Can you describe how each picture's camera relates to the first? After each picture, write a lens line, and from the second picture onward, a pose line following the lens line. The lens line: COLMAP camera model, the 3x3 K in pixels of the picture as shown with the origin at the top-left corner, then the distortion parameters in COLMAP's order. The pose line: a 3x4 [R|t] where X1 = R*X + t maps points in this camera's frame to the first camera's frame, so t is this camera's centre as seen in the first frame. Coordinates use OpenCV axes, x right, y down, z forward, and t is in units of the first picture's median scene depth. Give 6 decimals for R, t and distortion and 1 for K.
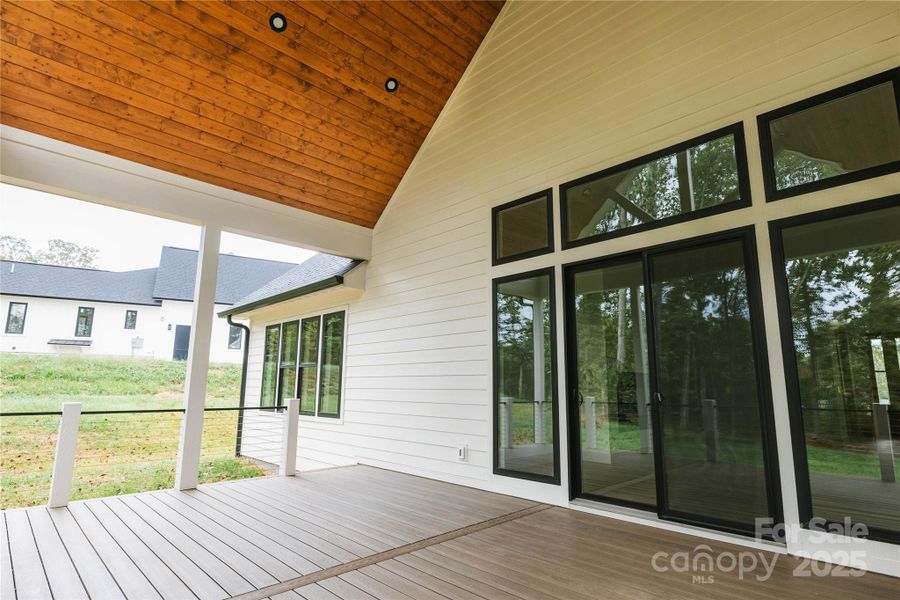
lens RADIAL K [[472.8, 0, 450.2], [0, 472.8, 308.7], [0, 0, 1]] dist [0.002385, 0.000288]
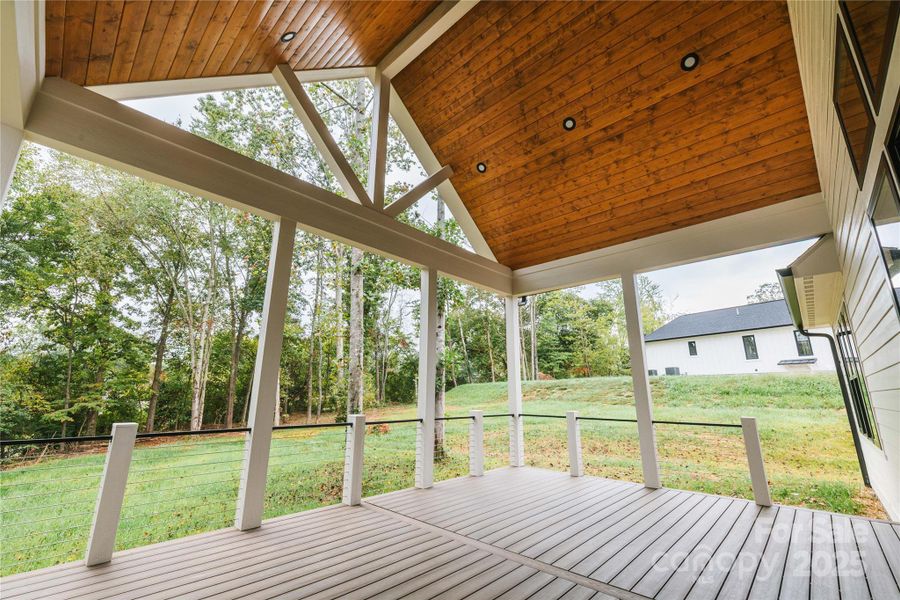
lens RADIAL K [[372.3, 0, 450.0], [0, 372.3, 300.0], [0, 0, 1]] dist [-0.003855, -0.000519]
pose [[0.041480, -0.251454, -0.966980, 0.413250], [0.155784, 0.957604, -0.242334, 0.057405], [0.986920, -0.140588, 0.078894, 0.422293]]
